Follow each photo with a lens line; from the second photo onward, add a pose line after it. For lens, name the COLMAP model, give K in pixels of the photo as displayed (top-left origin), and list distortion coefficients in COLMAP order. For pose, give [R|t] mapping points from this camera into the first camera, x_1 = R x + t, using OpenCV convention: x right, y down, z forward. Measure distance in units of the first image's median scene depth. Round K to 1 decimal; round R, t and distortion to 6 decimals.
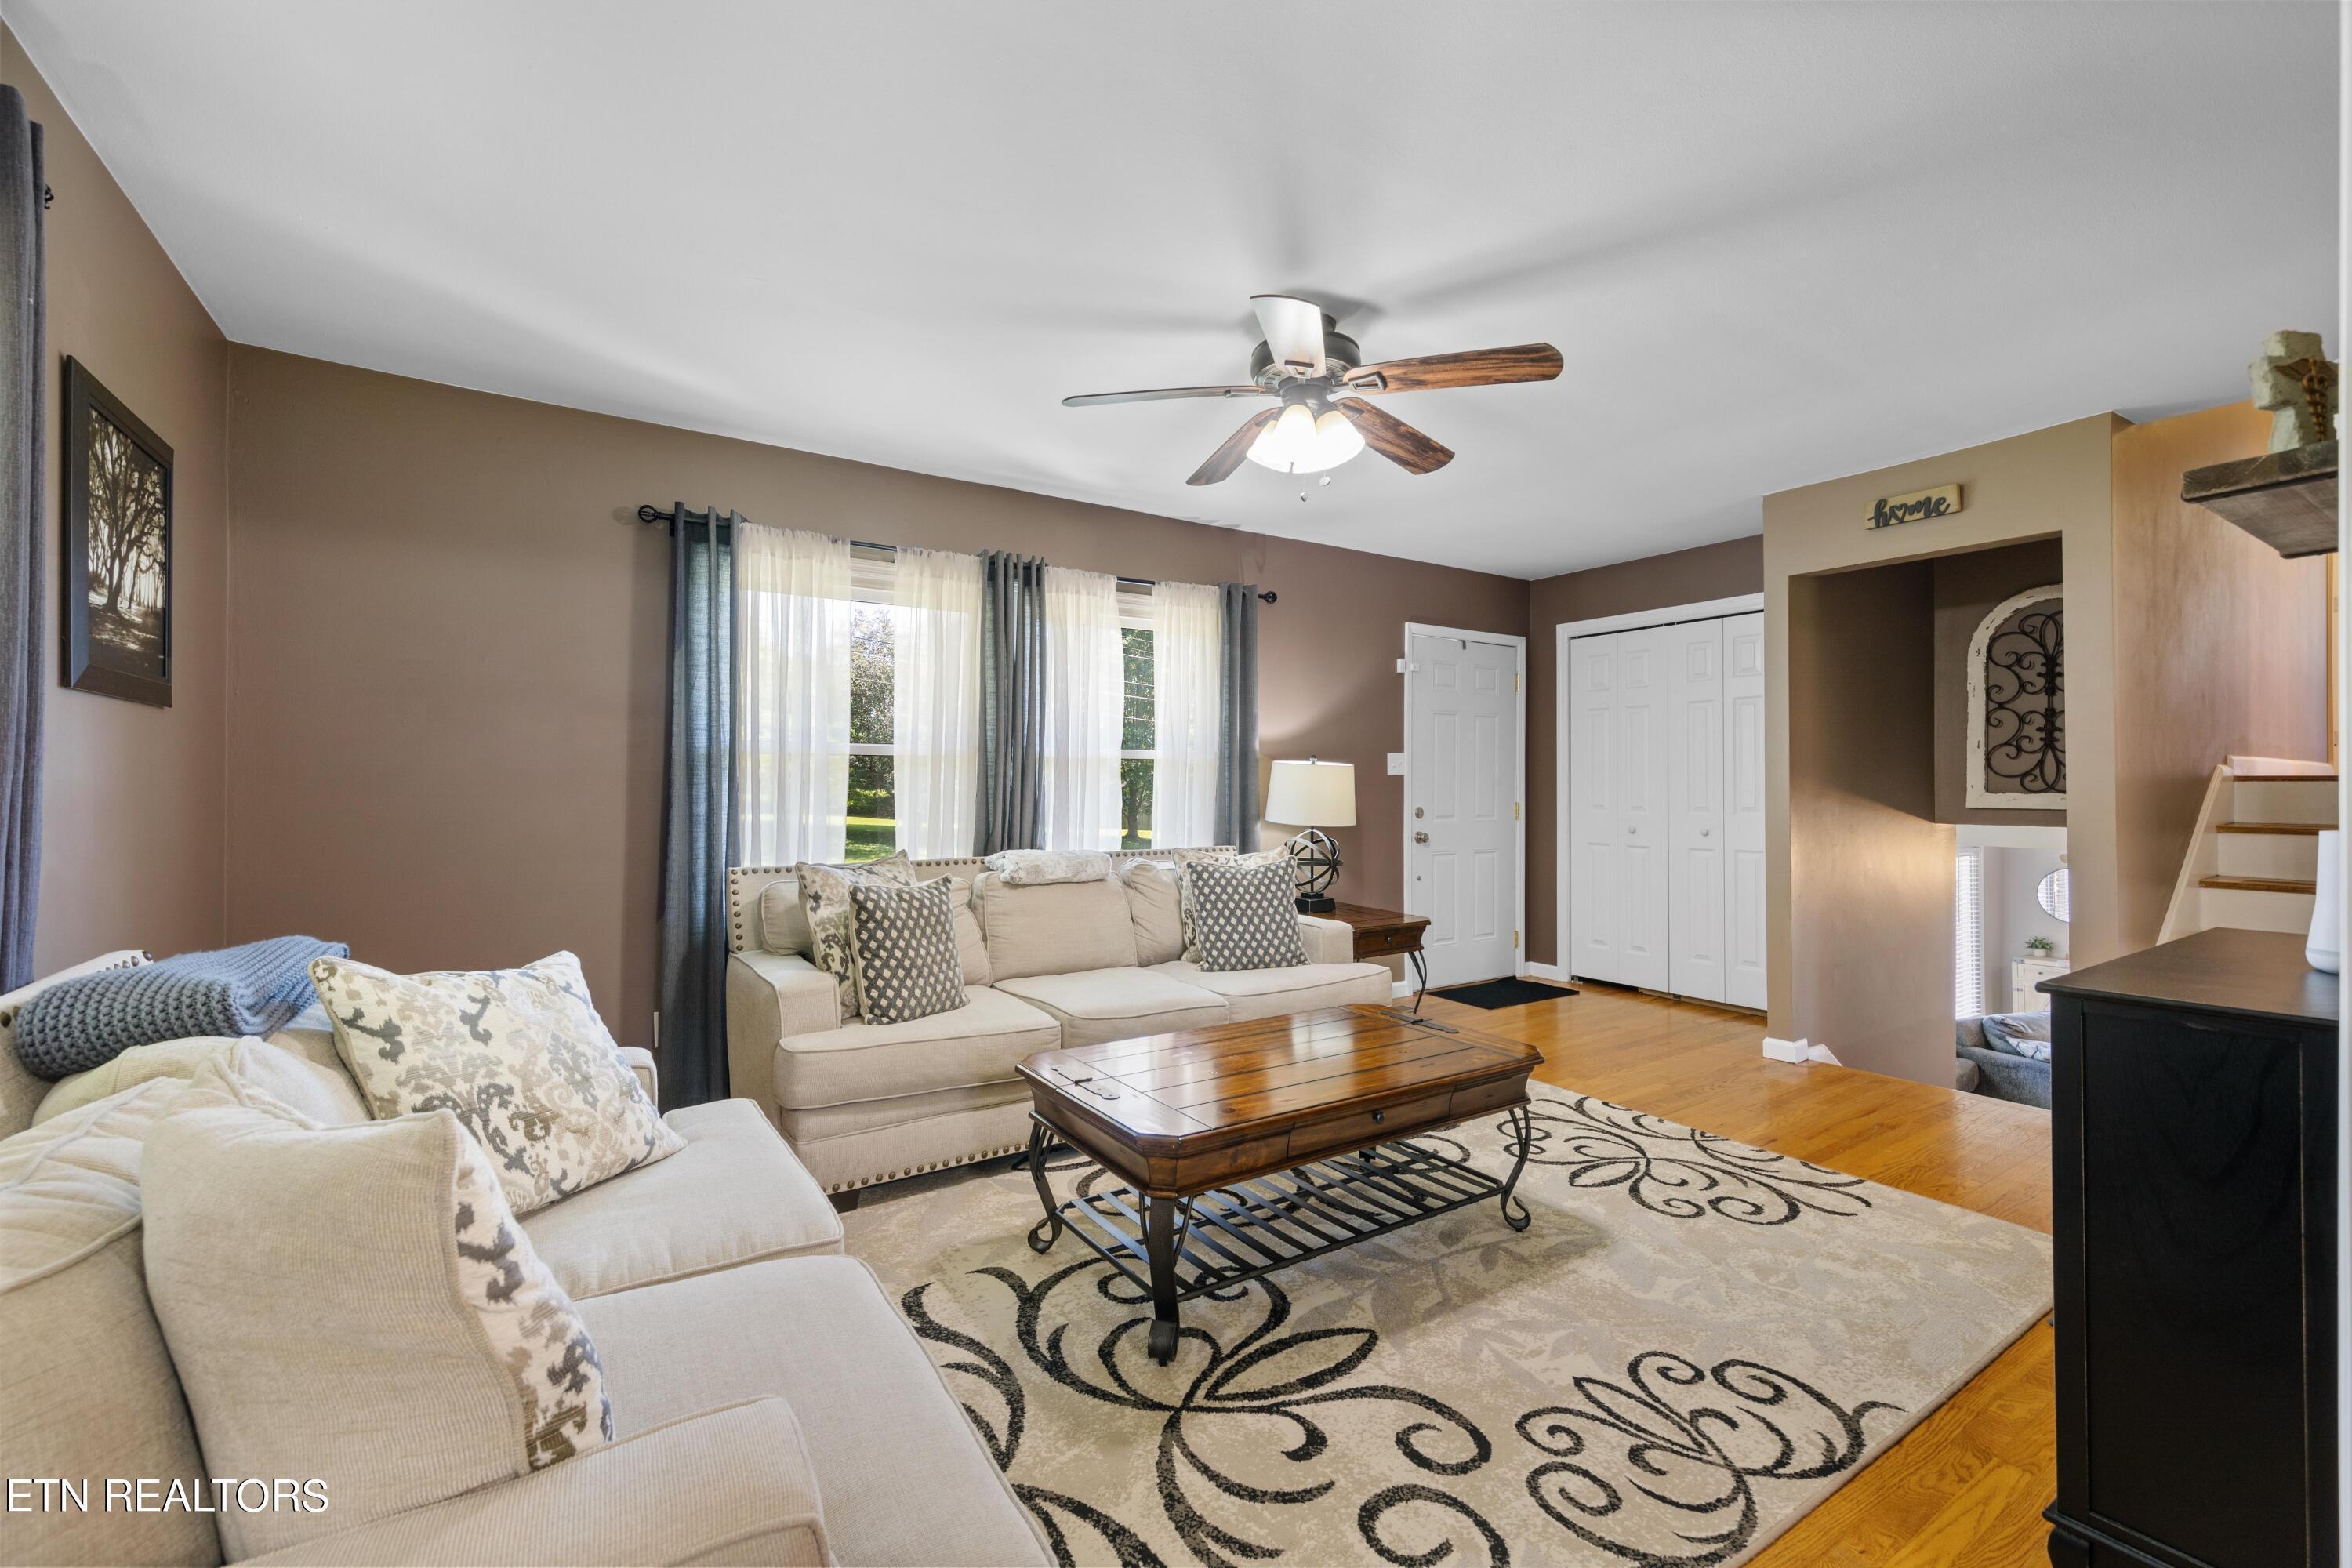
lens RADIAL K [[968.7, 0, 1139.7], [0, 968.7, 782.3], [0, 0, 1]] dist [0.004132, 0.000213]
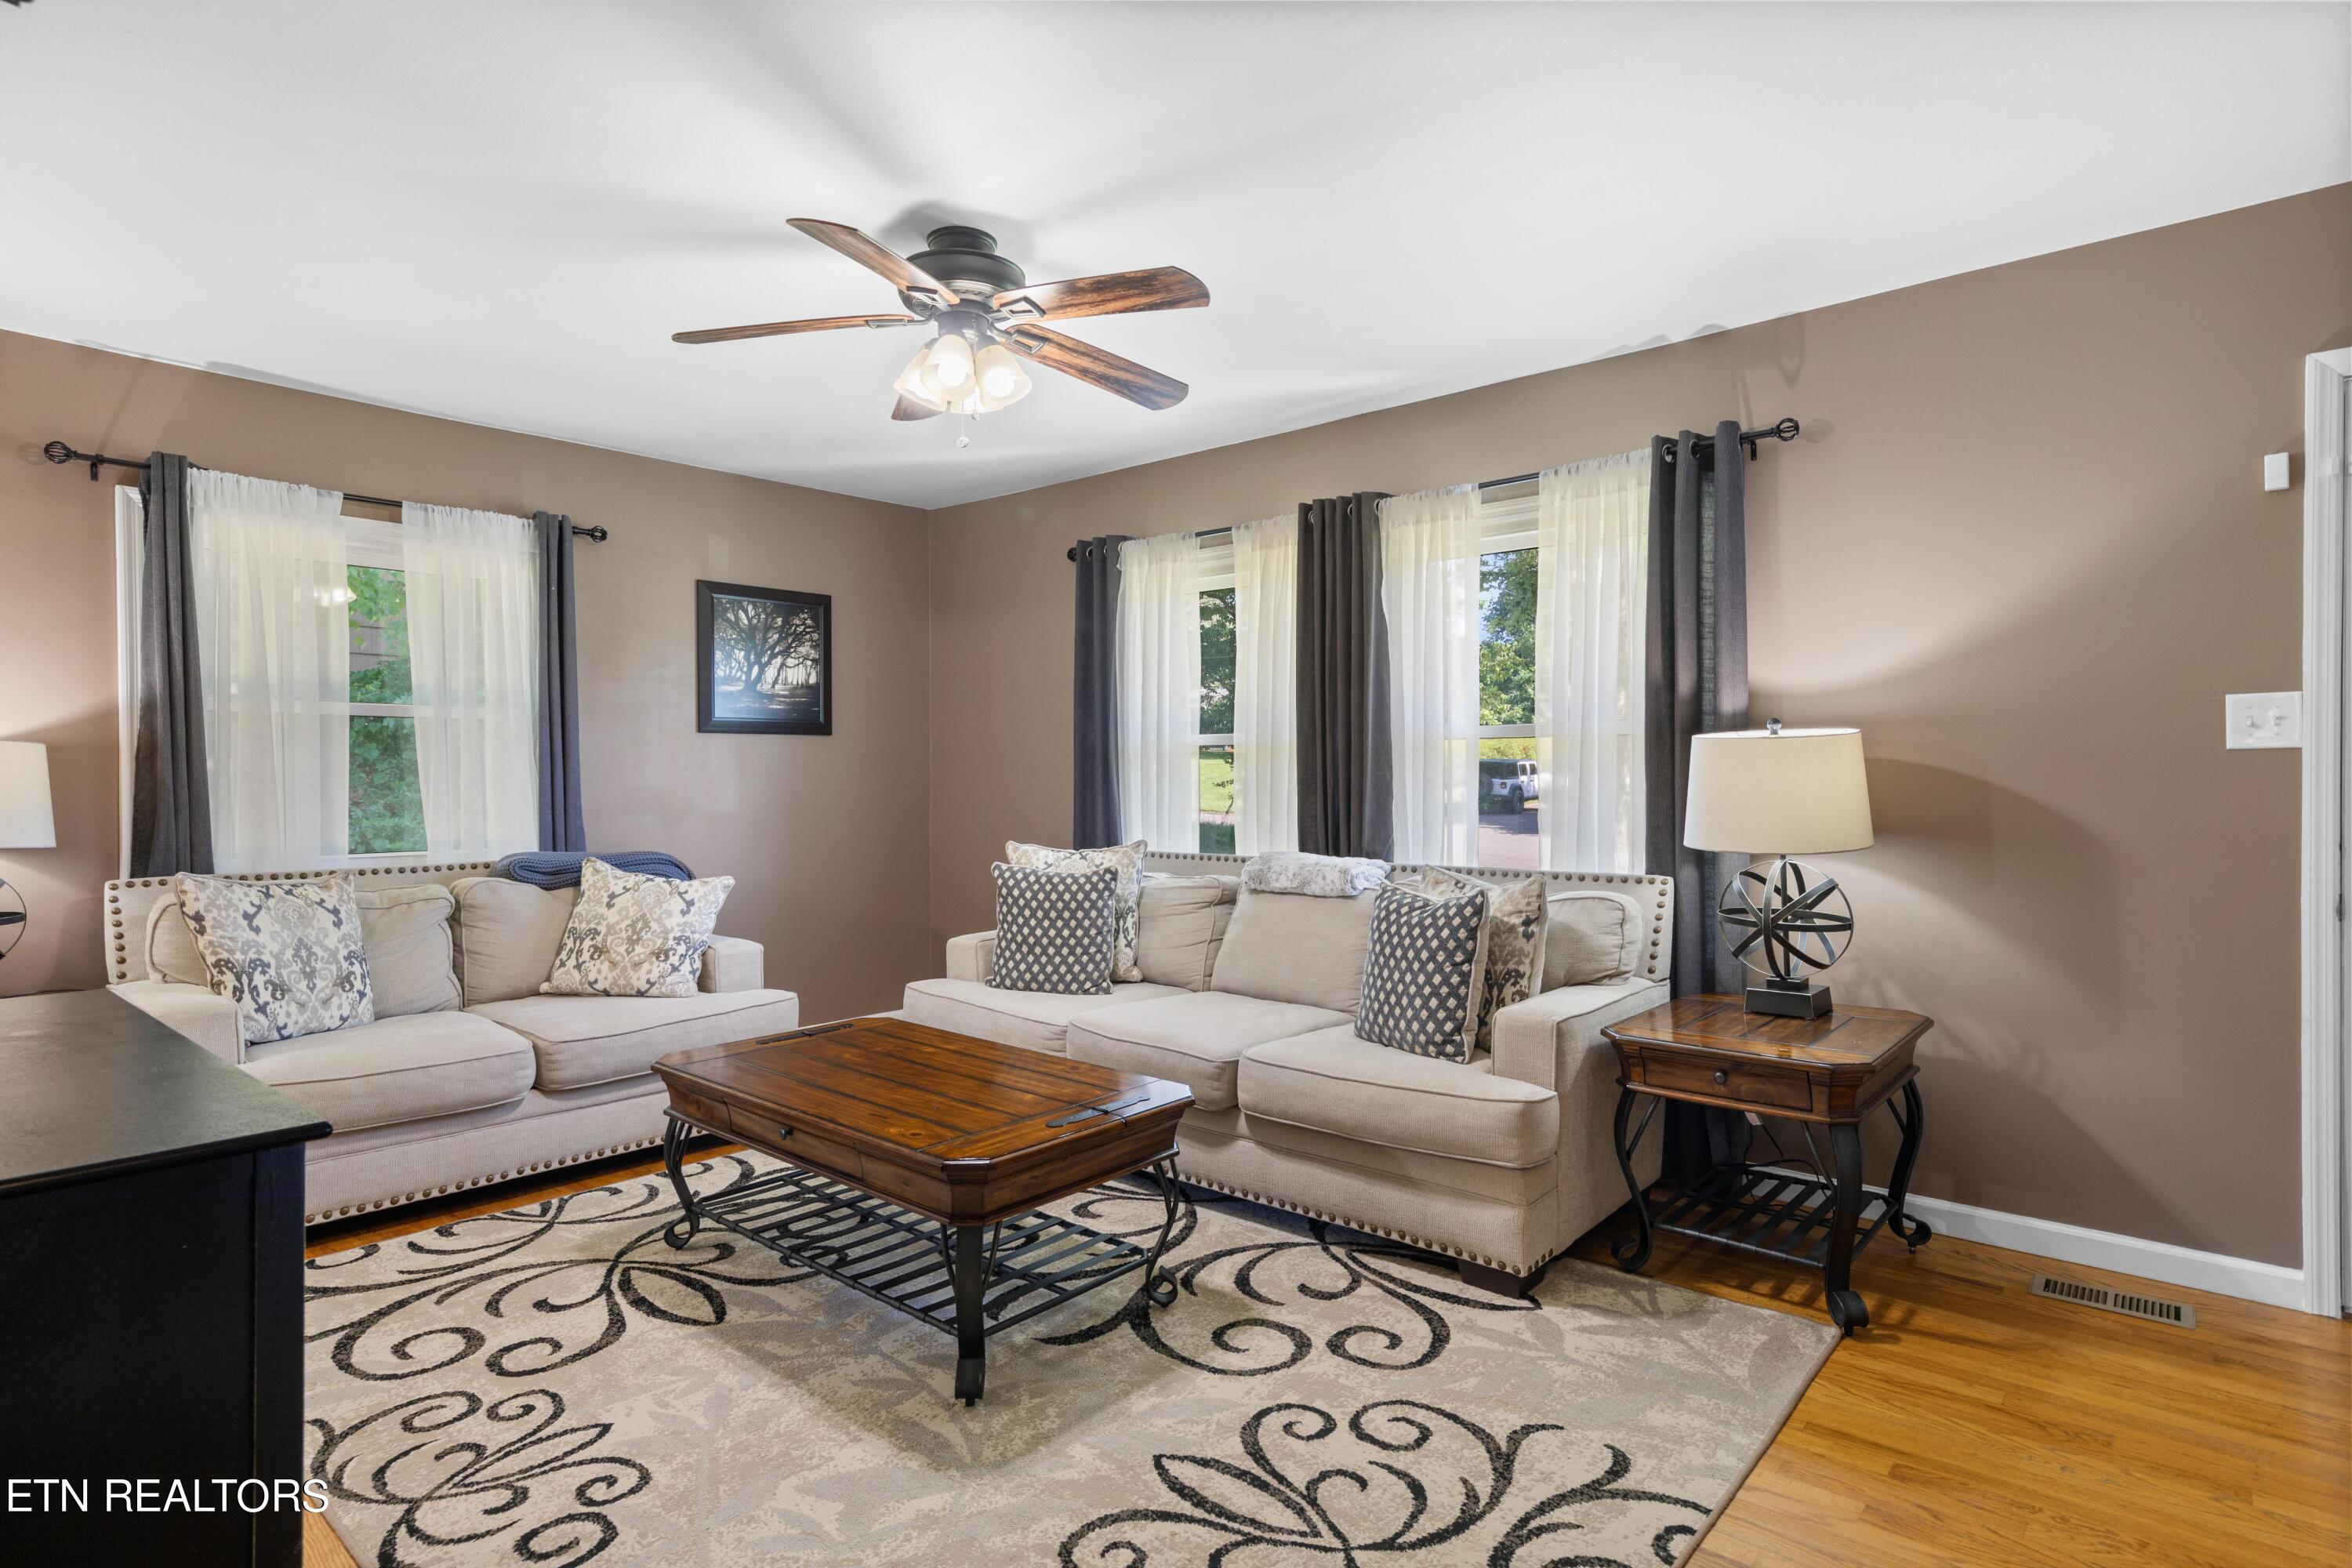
lens RADIAL K [[1183.0, 0, 1160.5], [0, 1183.0, 778.0], [0, 0, 1]] dist [0.009799, -0.001291]
pose [[0.293687, -0.000965, -0.955901, 1.533105], [0.003859, 0.999993, 0.000176, 0.007108], [0.955894, -0.003740, 0.293688, 1.073440]]
